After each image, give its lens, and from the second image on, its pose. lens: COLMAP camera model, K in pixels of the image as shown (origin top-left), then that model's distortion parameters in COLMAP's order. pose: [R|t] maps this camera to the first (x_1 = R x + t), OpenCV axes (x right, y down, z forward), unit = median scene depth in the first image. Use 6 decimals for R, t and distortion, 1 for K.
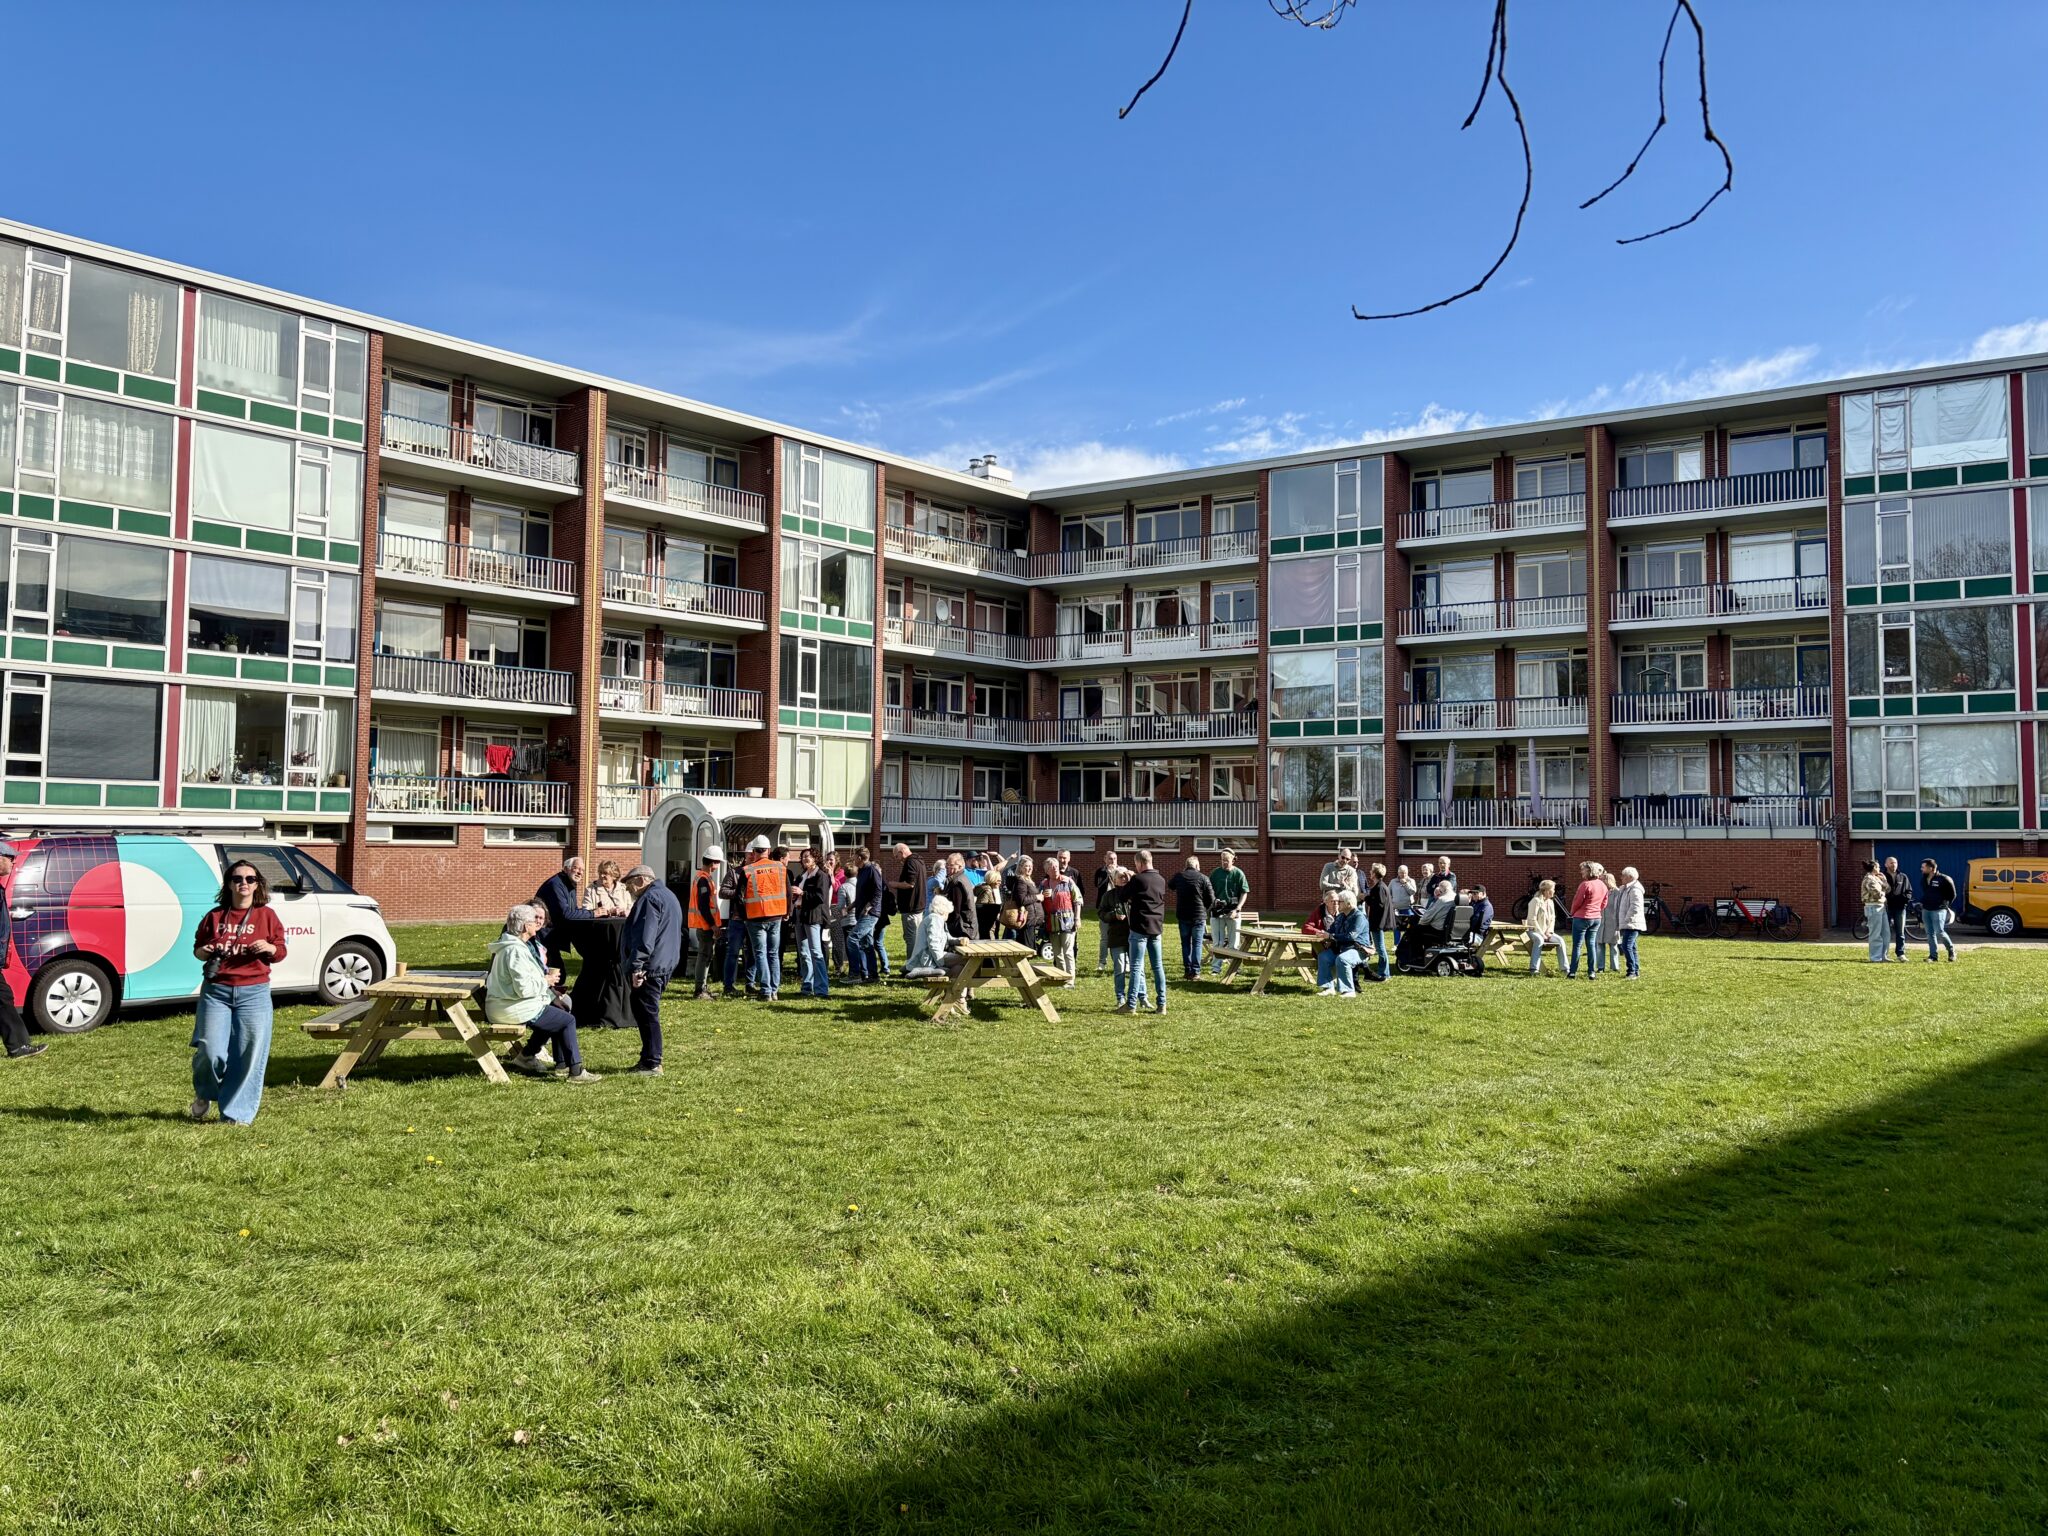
lens RADIAL K [[1566.5, 0, 1024.0], [0, 1566.5, 768.0], [0, 0, 1]] dist [-0.043607, 0.006190]
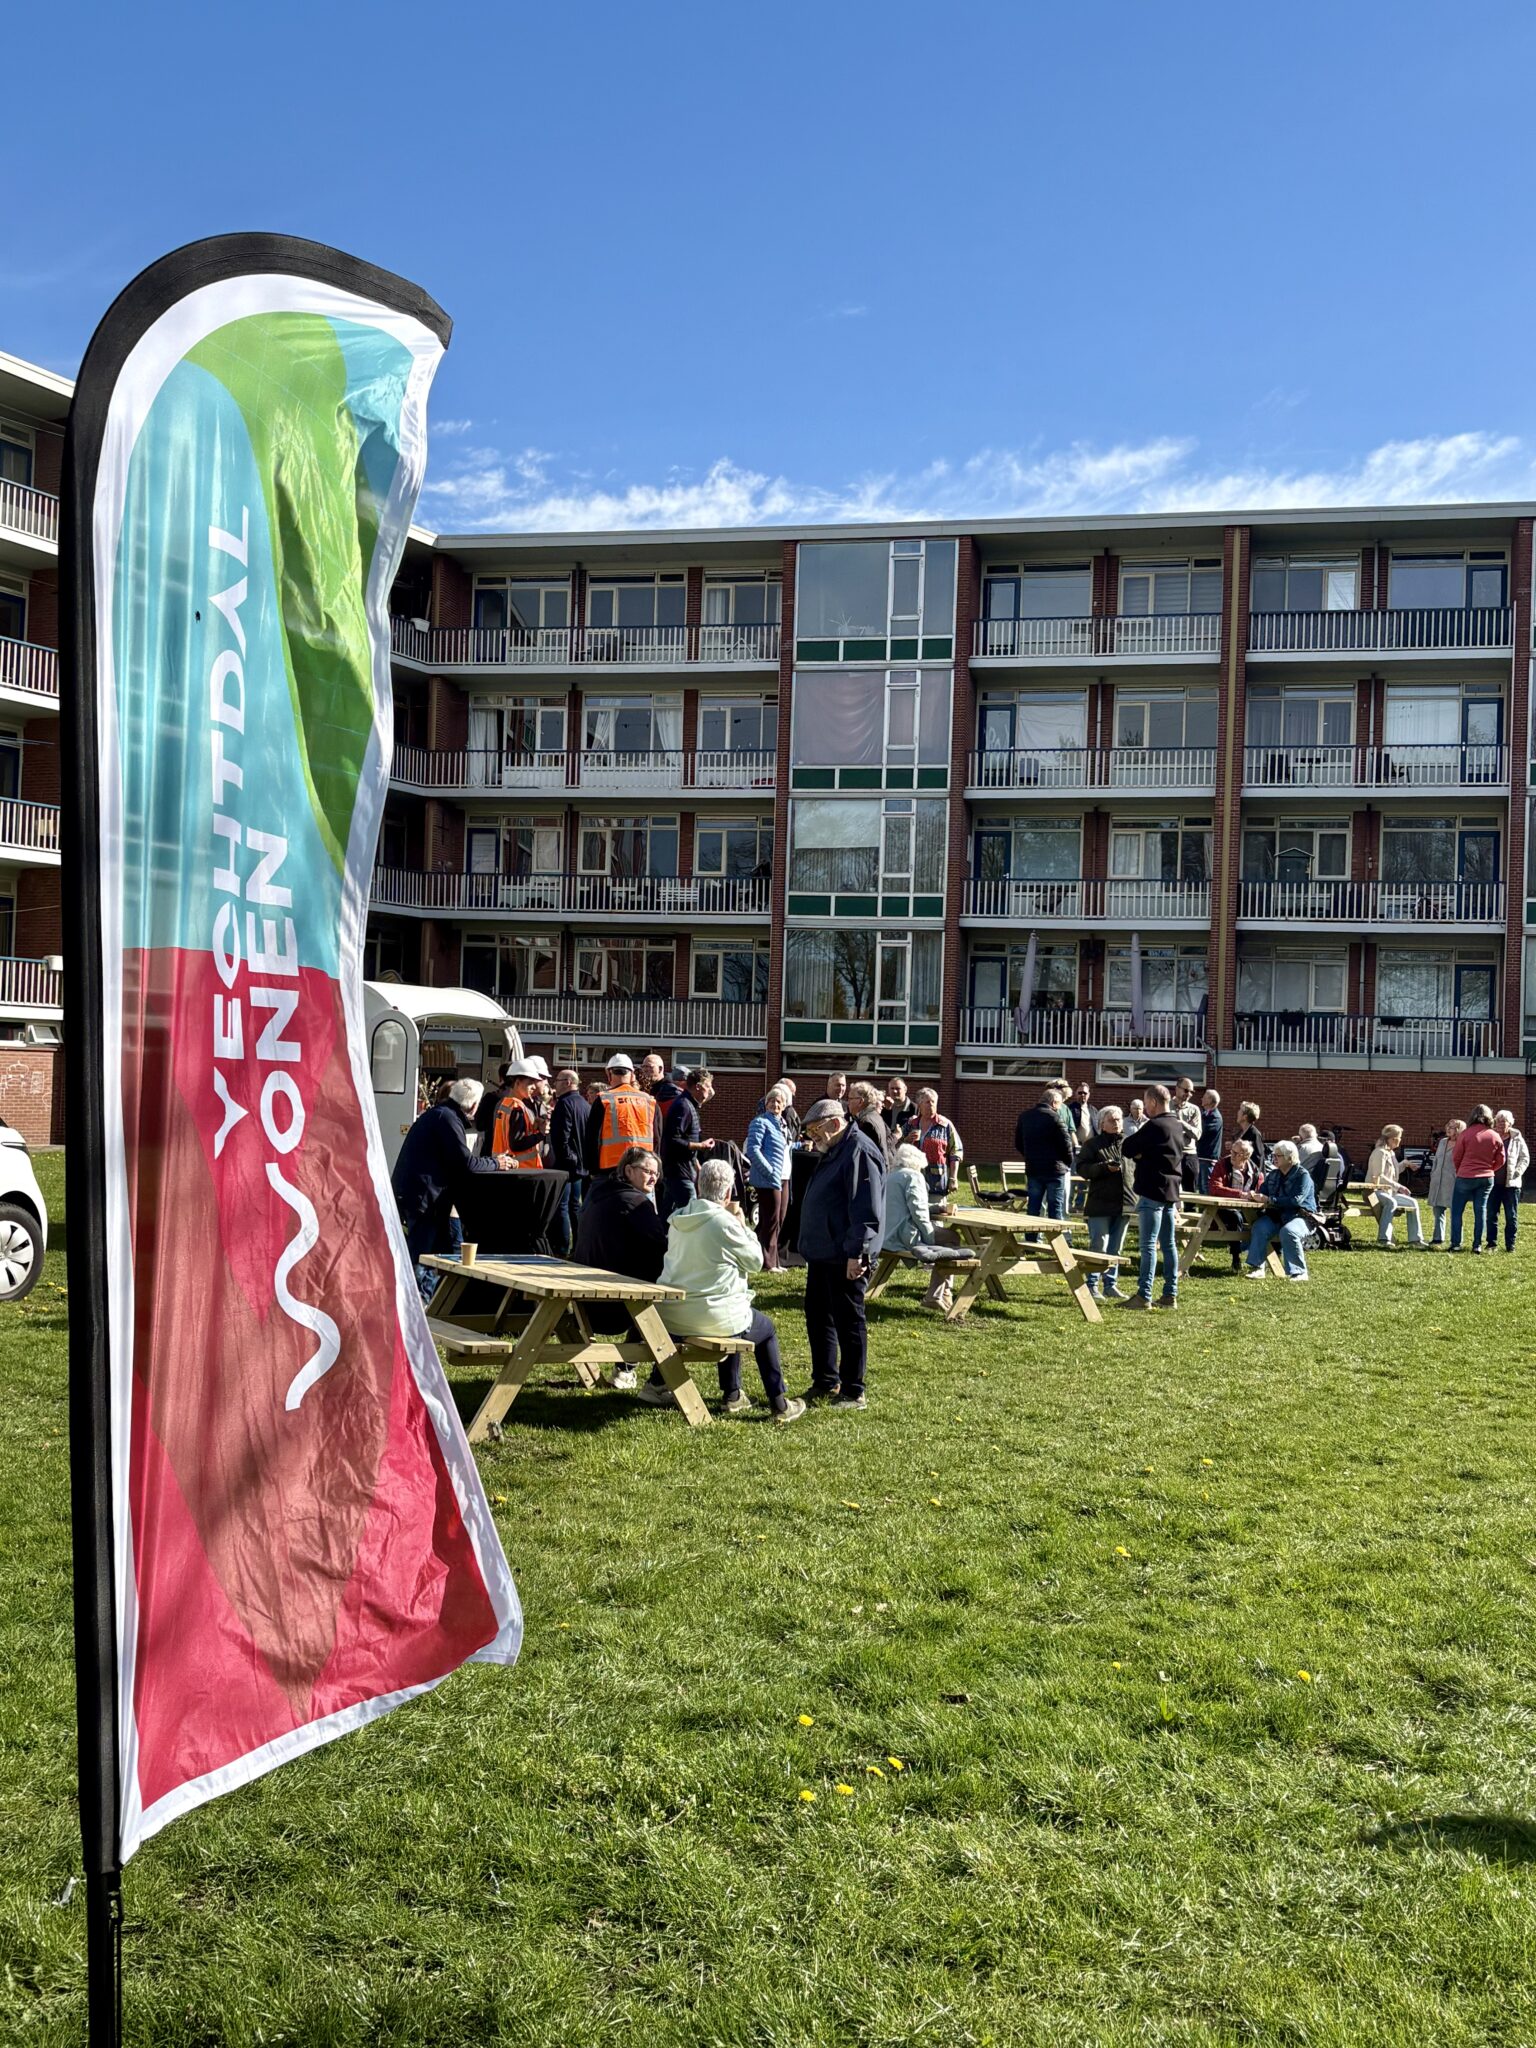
lens RADIAL K [[2149.0, 0, 871.0], [0, 2149.0, 1029.0], [0, 0, 1]] dist [0.228957, -1.186214]
pose [[0.939412, 0.028101, 0.341637, -0.149570], [-0.040996, 0.998691, 0.030583, 0.001210], [-0.340330, -0.042735, 0.939334, 0.044690]]
